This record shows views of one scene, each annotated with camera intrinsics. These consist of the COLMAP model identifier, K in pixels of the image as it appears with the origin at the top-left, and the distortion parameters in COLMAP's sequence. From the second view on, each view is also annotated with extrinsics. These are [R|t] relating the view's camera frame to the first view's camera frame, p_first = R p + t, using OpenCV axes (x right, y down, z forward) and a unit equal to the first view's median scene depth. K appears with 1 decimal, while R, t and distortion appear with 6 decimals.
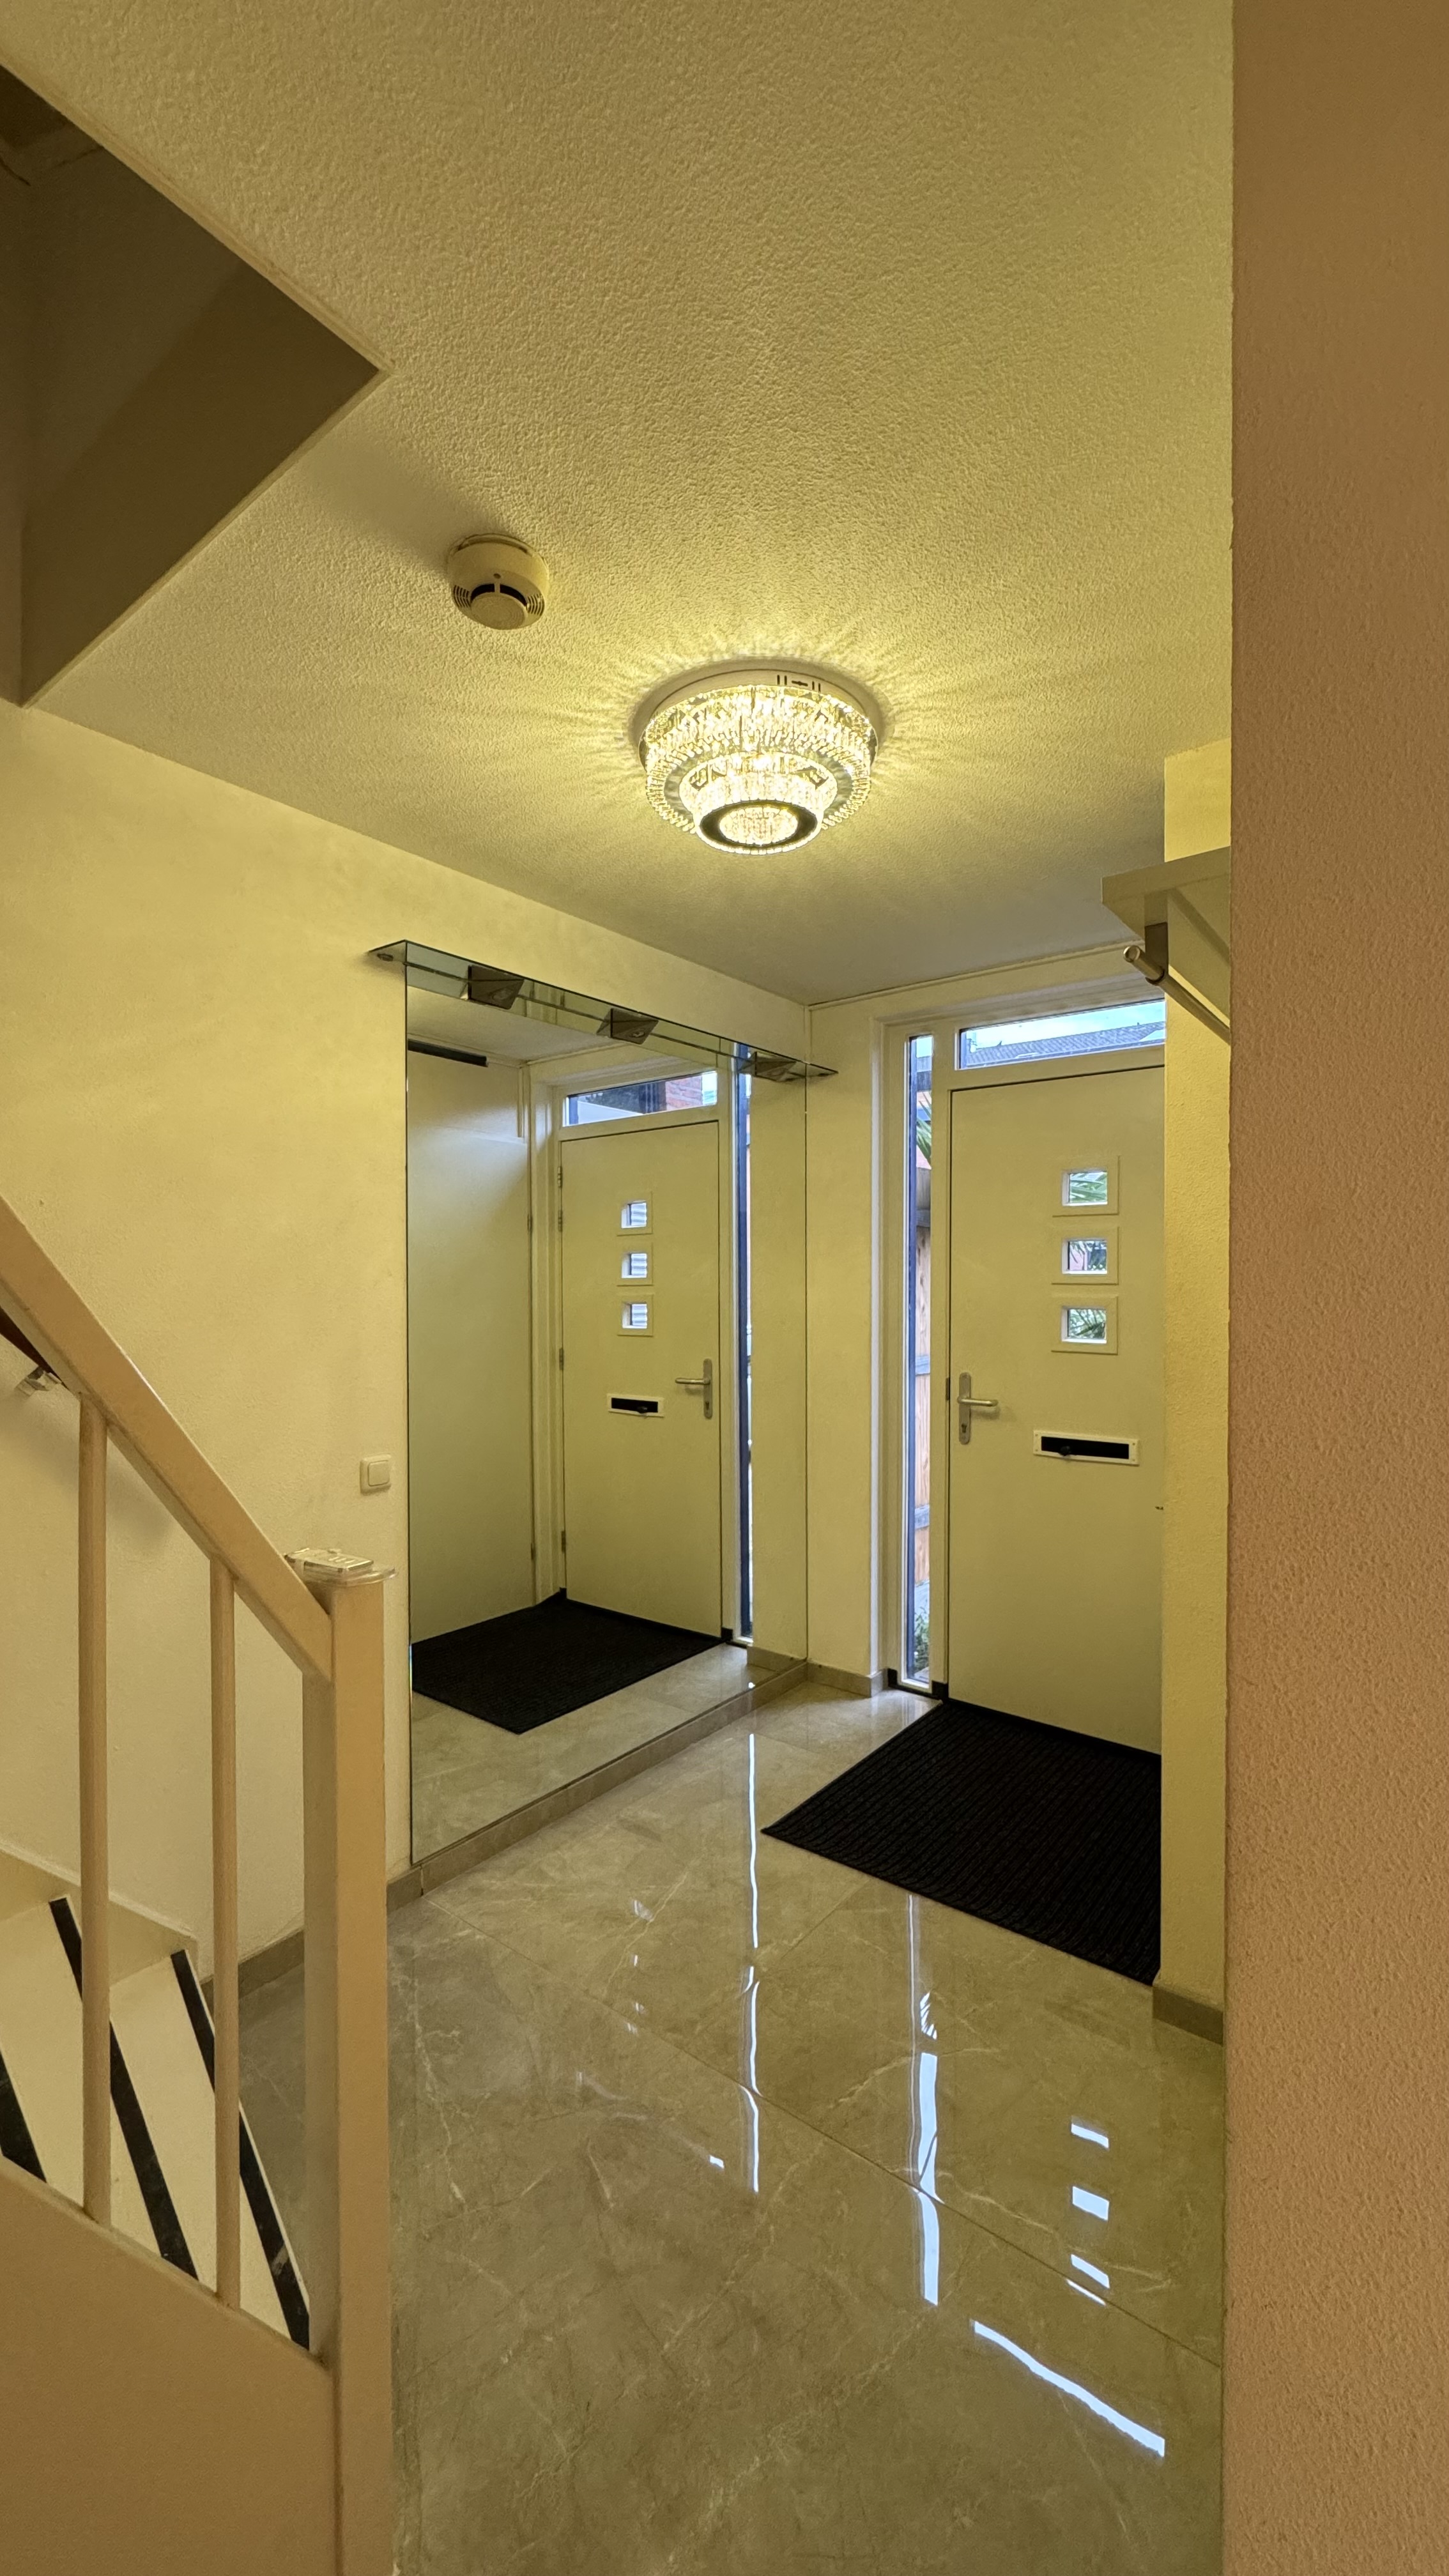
lens RADIAL K [[1033.0, 0, 729.6], [0, 1033.0, 1292.1], [0, 0, 1]] dist [-0.004500, 0.001013]
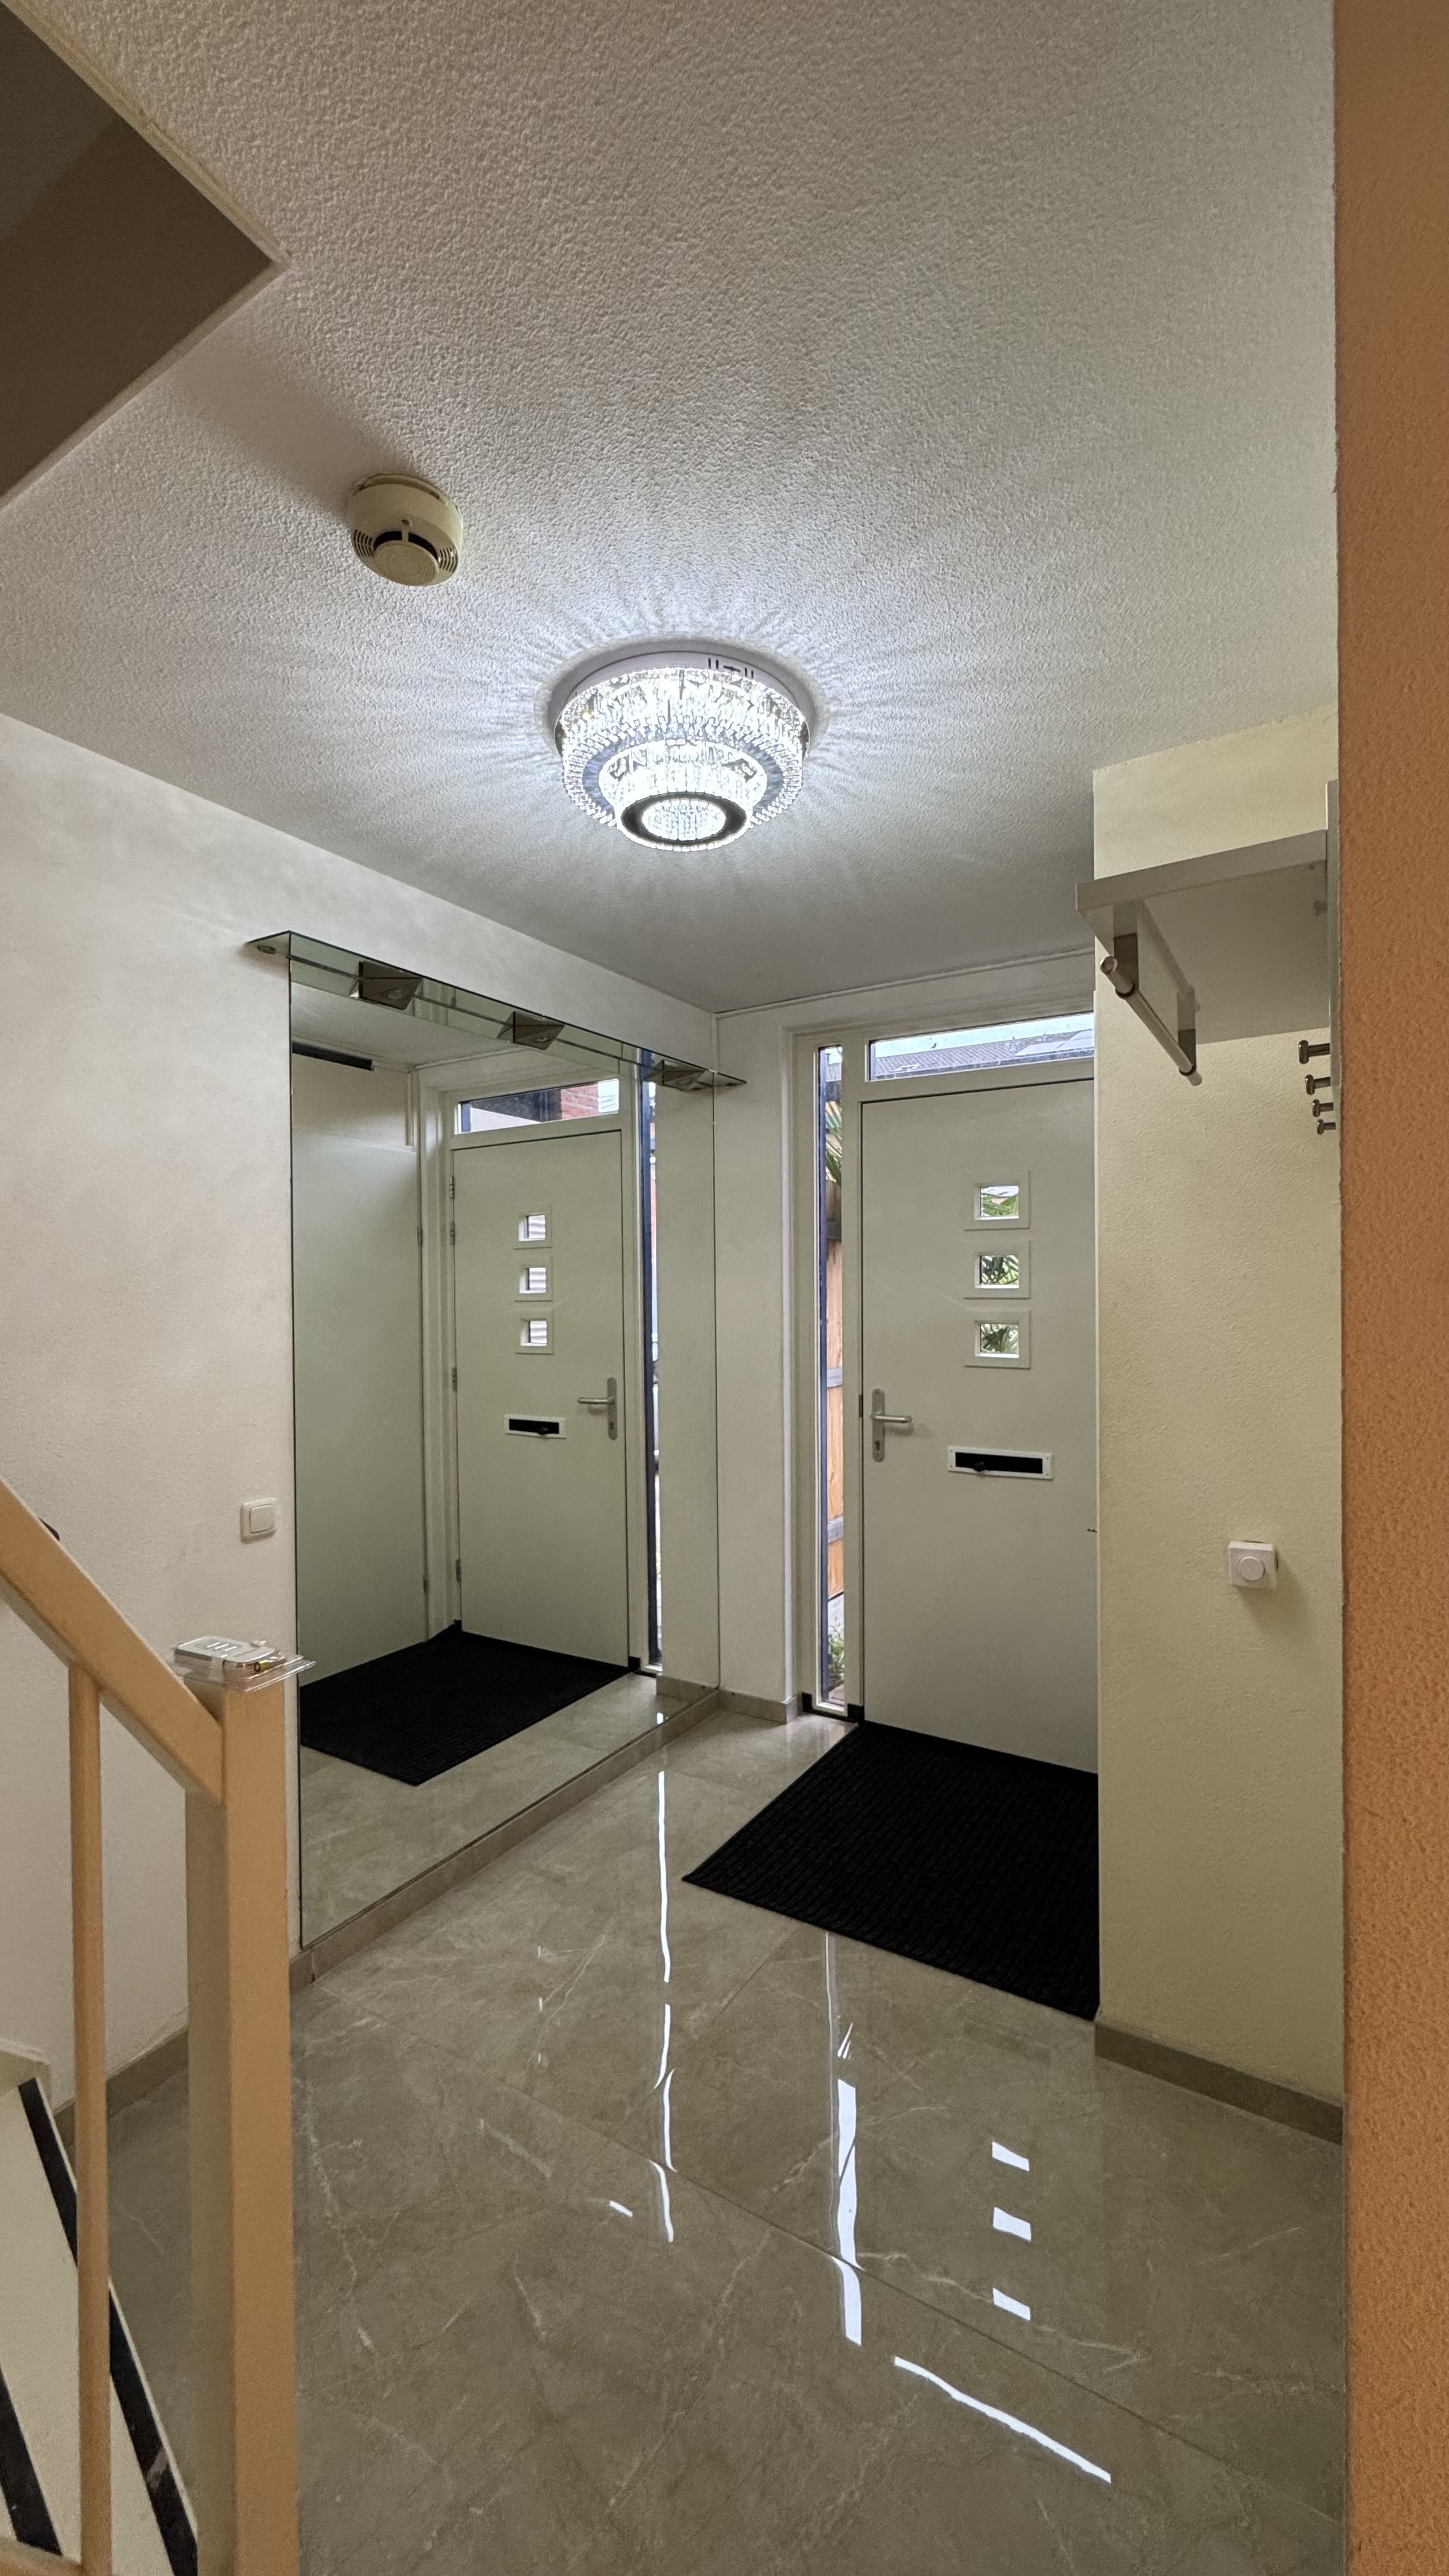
lens RADIAL K [[1033.0, 0, 730.1], [0, 1033.0, 1291.1], [0, 0, 1]] dist [-0.004500, 0.001013]
pose [[0.993828, -0.008056, 0.110637, -0.038426], [0.008875, 0.999937, -0.006912, -0.017704], [-0.110575, 0.007852, 0.993837, 0.068832]]
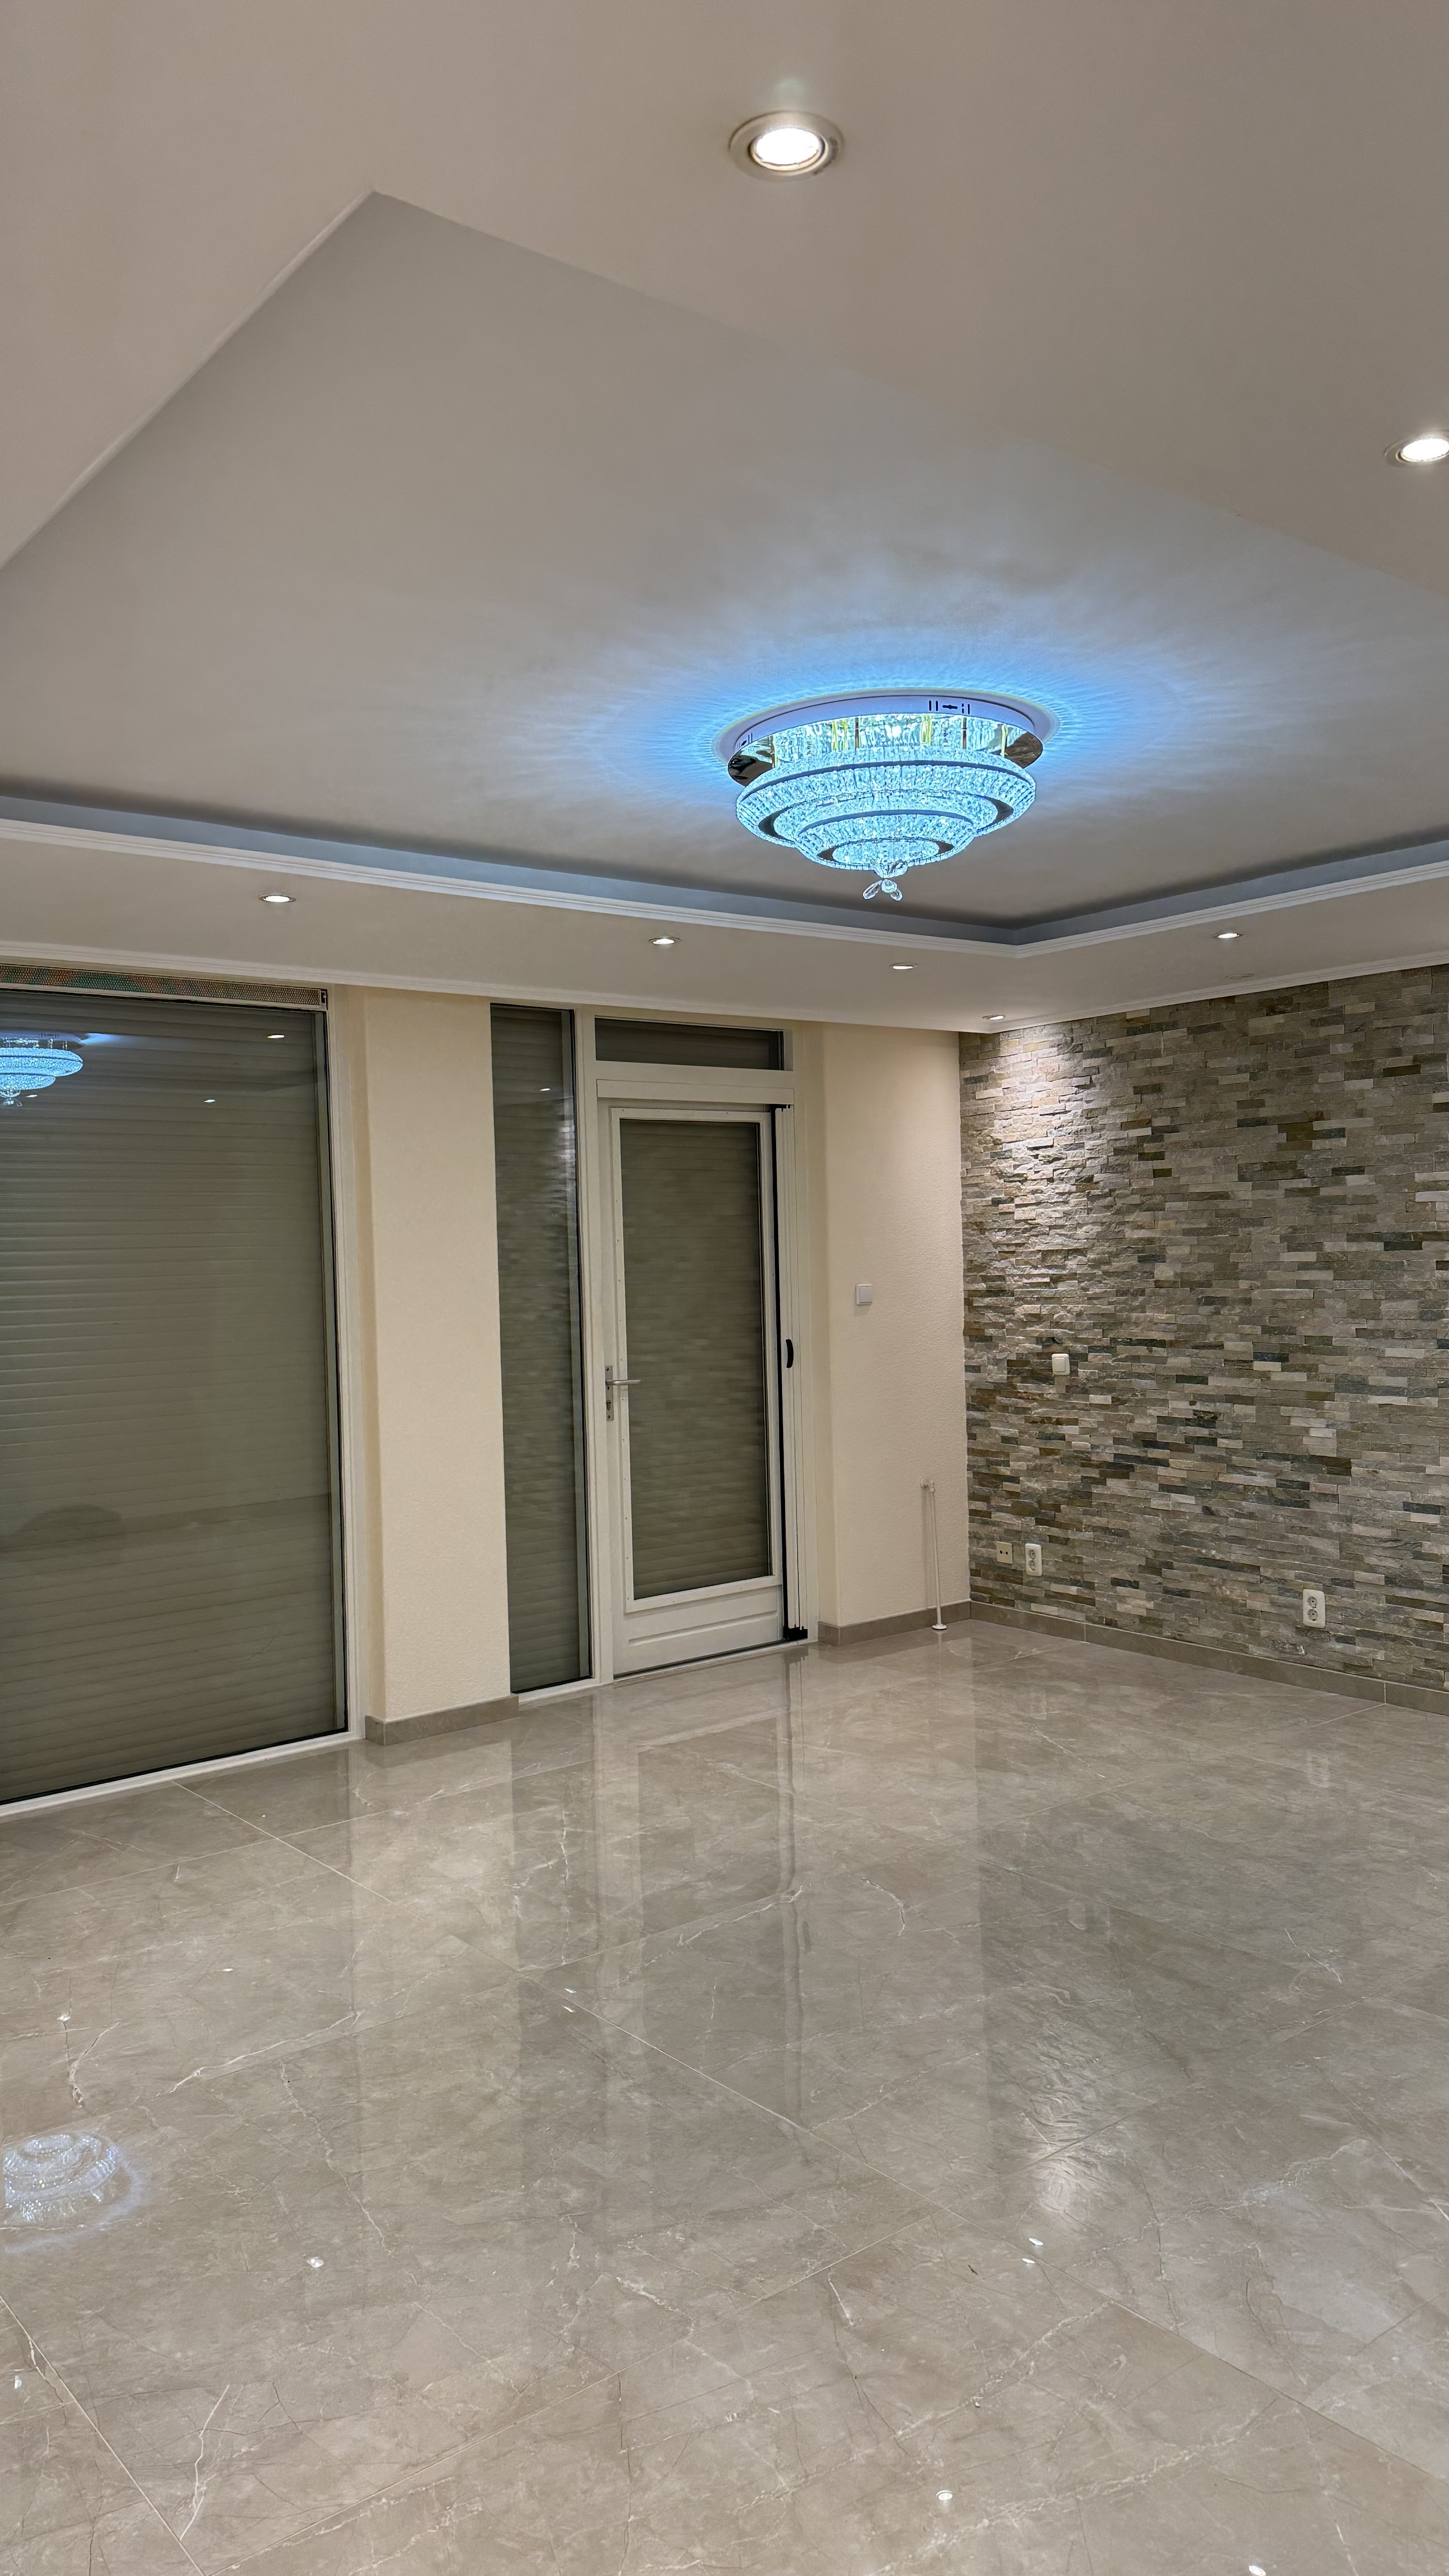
lens RADIAL K [[1813.6, 0, 702.4], [0, 1813.6, 1279.8], [0, 0, 1]] dist [0.092232, -0.107013]
pose [[0.968296, -0.015029, -0.249353, 0.148488], [0.018250, 0.999777, 0.010608, -0.018497], [0.249138, -0.014822, 0.968354, -0.476204]]
